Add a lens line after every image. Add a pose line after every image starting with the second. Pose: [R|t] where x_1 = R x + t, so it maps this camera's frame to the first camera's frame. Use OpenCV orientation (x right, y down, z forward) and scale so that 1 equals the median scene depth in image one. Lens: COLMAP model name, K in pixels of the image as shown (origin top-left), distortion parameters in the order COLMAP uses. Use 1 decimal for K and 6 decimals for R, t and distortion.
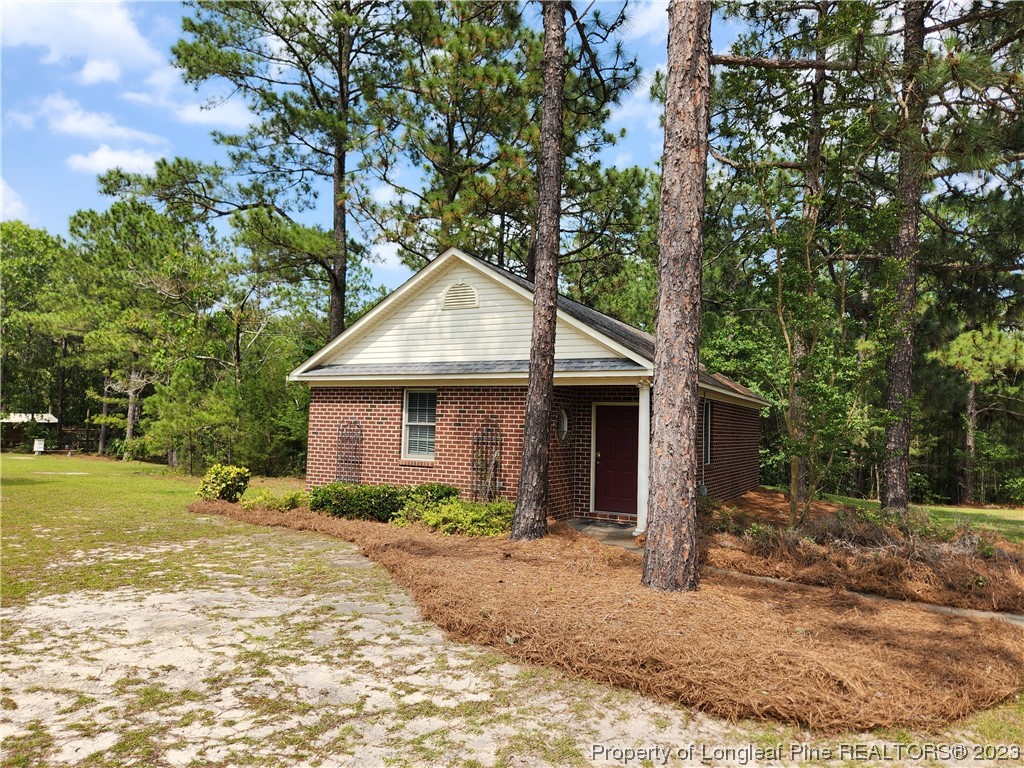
lens RADIAL K [[689.6, 0, 511.8], [0, 689.6, 384.9], [0, 0, 1]] dist [0.010959, -0.002640]
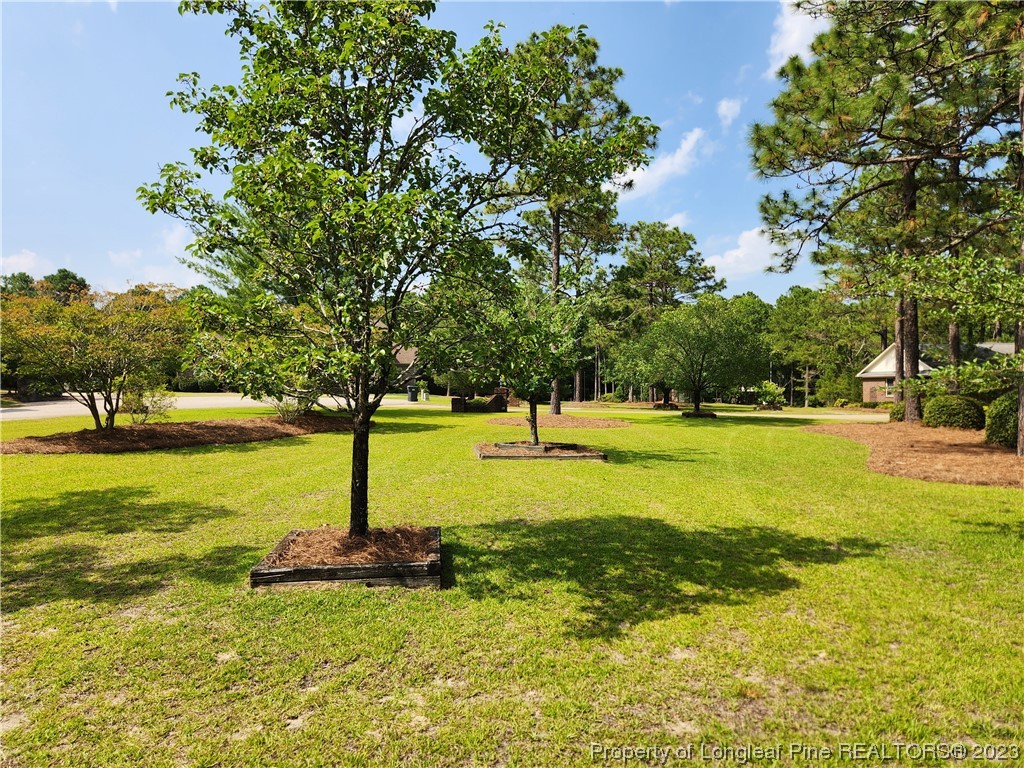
lens RADIAL K [[689.6, 0, 511.8], [0, 689.6, 386.1], [0, 0, 1]] dist [0.010959, -0.002640]
pose [[0.637584, -0.031134, -0.769751, 0.906284], [0.067883, 0.997567, 0.015879, -0.092304], [0.767384, -0.062378, 0.638147, -1.880392]]
